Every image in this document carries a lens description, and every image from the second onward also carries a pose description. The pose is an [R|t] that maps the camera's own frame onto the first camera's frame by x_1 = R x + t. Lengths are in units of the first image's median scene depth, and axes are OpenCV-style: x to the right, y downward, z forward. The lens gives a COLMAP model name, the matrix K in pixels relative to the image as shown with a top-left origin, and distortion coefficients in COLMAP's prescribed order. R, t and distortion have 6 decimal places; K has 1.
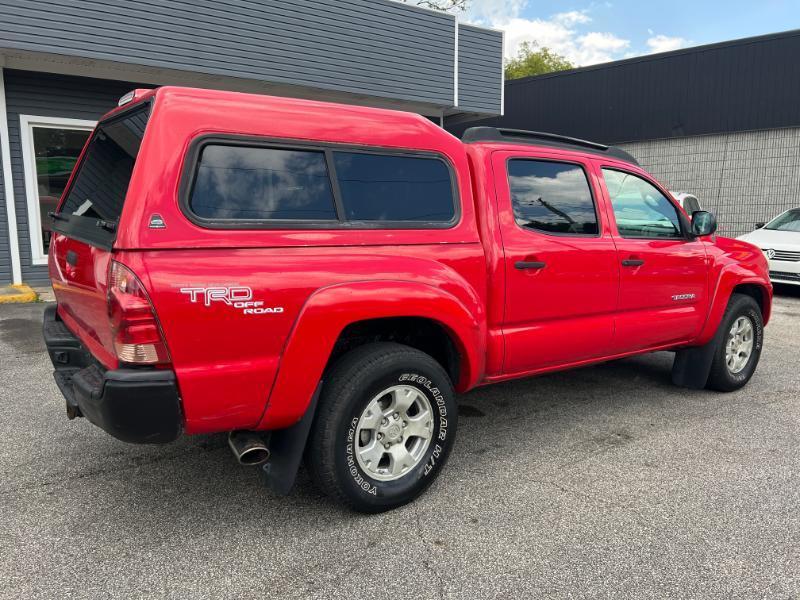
lens RADIAL K [[602.5, 0, 400.7], [0, 602.5, 299.4], [0, 0, 1]] dist [0.051129, -0.060870]
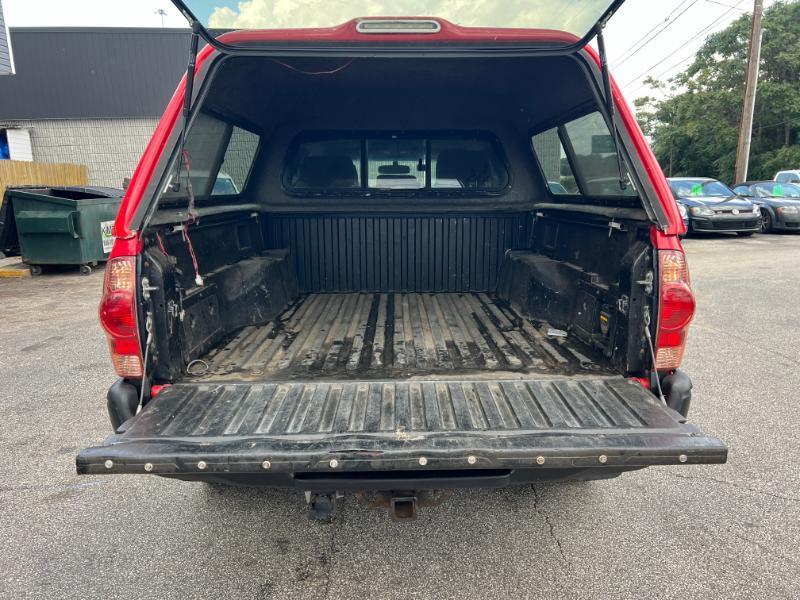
lens RADIAL K [[602.5, 0, 405.5], [0, 602.5, 302.0], [0, 0, 1]] dist [0.051129, -0.060870]
pose [[0.579183, -0.177236, 0.795698, -0.971026], [0.148330, 0.982698, 0.110920, -0.099957], [-0.801589, 0.053783, 0.595451, 0.579573]]
